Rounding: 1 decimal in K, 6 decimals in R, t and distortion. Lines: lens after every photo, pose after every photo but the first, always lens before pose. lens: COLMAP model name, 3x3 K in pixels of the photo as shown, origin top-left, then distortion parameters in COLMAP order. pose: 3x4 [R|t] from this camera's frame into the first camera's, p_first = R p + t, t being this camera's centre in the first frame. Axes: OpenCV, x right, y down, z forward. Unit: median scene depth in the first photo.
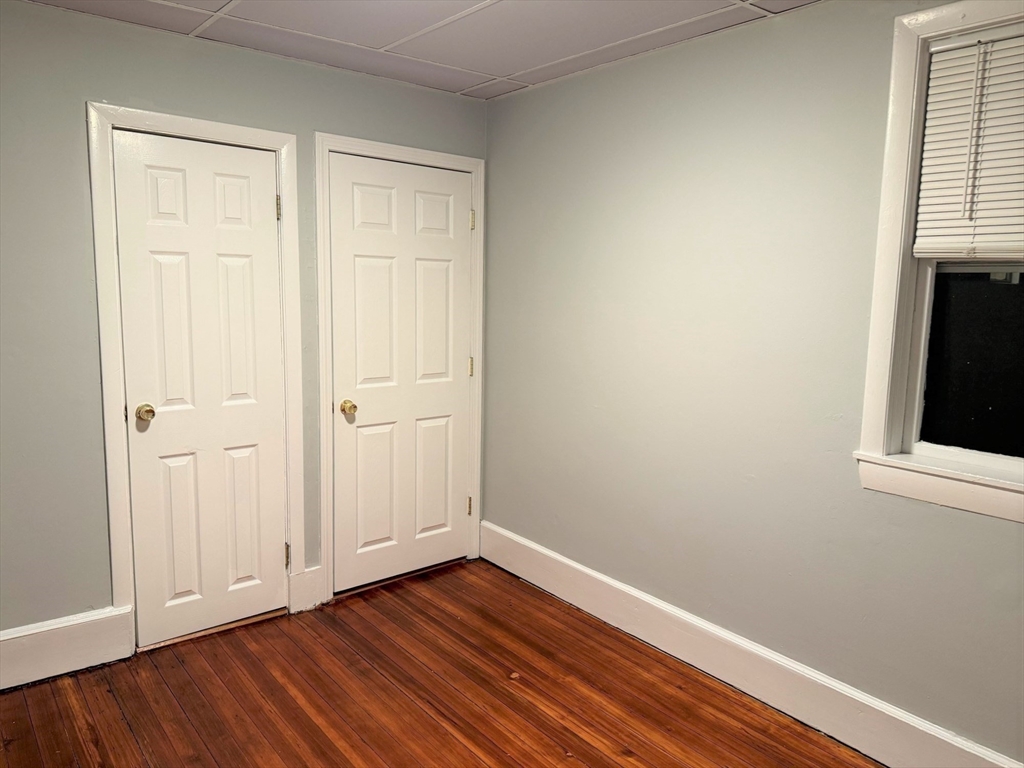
lens RADIAL K [[750.2, 0, 511.6], [0, 750.2, 379.8], [0, 0, 1]] dist [0.009930, 0.000081]
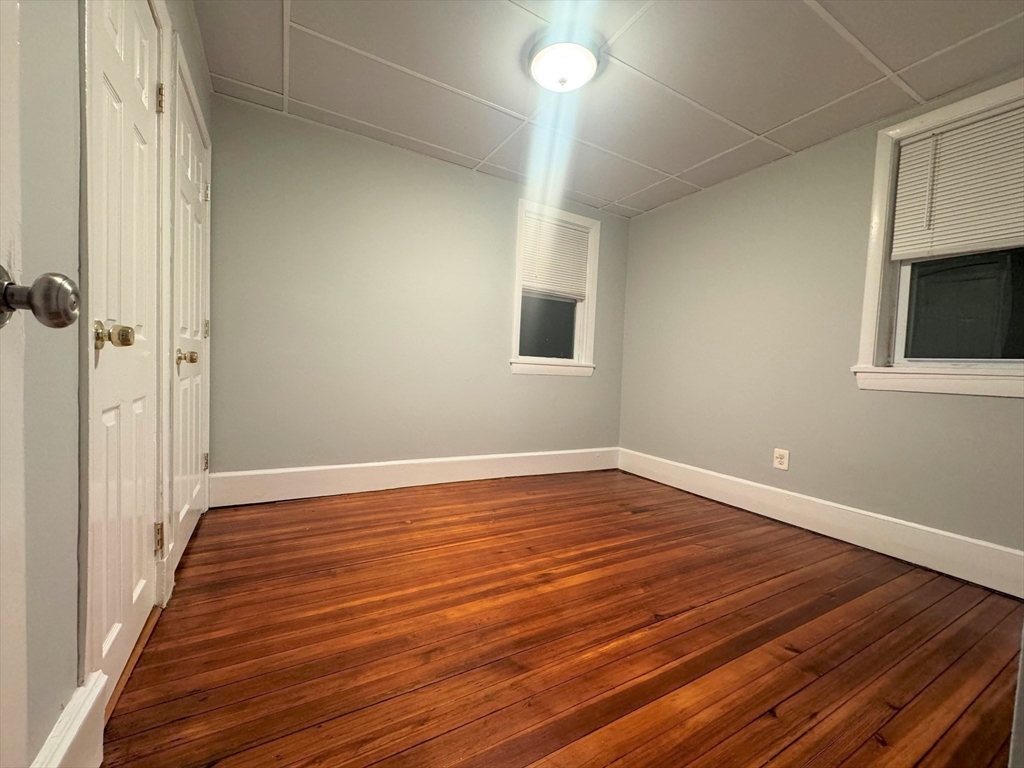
lens RADIAL K [[408.6, 0, 505.6], [0, 408.6, 383.2], [0, 0, 1]] dist [-0.001512, -0.000147]
pose [[0.172069, -0.050651, 0.983782, -0.727803], [0.093225, 0.995032, 0.034925, 0.097380], [-0.980664, 0.085704, 0.175936, 0.603480]]
